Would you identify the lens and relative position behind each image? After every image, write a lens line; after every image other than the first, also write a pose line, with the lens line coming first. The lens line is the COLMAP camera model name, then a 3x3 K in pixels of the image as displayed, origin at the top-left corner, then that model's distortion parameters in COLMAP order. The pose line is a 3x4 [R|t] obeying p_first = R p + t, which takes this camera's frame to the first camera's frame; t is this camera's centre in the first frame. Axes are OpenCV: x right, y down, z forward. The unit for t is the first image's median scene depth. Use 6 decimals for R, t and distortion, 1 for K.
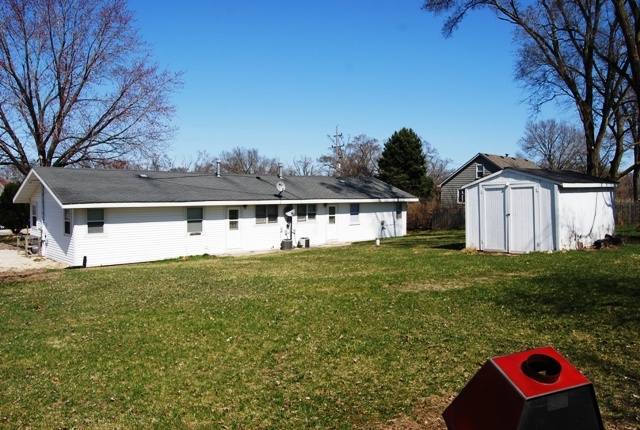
lens RADIAL K [[530.7, 0, 326.5], [0, 530.7, 214.3], [0, 0, 1]] dist [-0.102572, 0.044710]
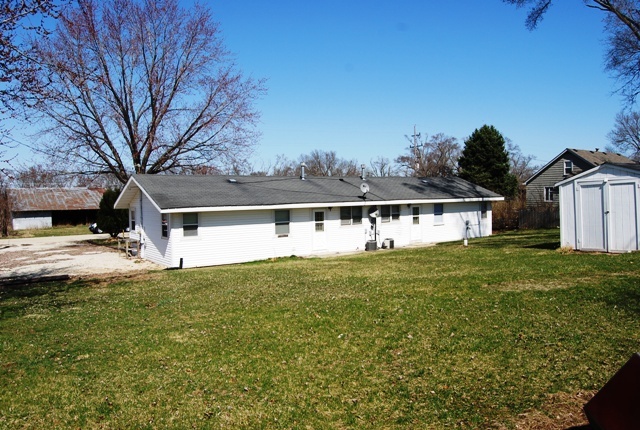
lens RADIAL K [[530.7, 0, 315.2], [0, 530.7, 217.7], [0, 0, 1]] dist [-0.102572, 0.044710]
pose [[0.986517, -0.014445, -0.163020, -0.016626], [0.015039, 0.999884, 0.002411, 0.000217], [0.162967, -0.004830, 0.986620, -0.009519]]
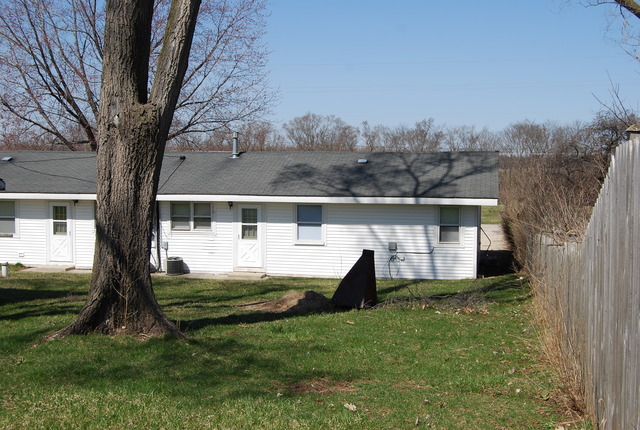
lens RADIAL K [[852.9, 0, 339.9], [0, 852.9, 231.6], [0, 0, 1]] dist [-0.060439, 0.000000]
pose [[0.547479, 0.066544, -0.834170, 0.960177], [-0.040871, 0.997770, 0.052771, -0.048936], [0.835821, 0.005202, 0.548977, 0.697068]]
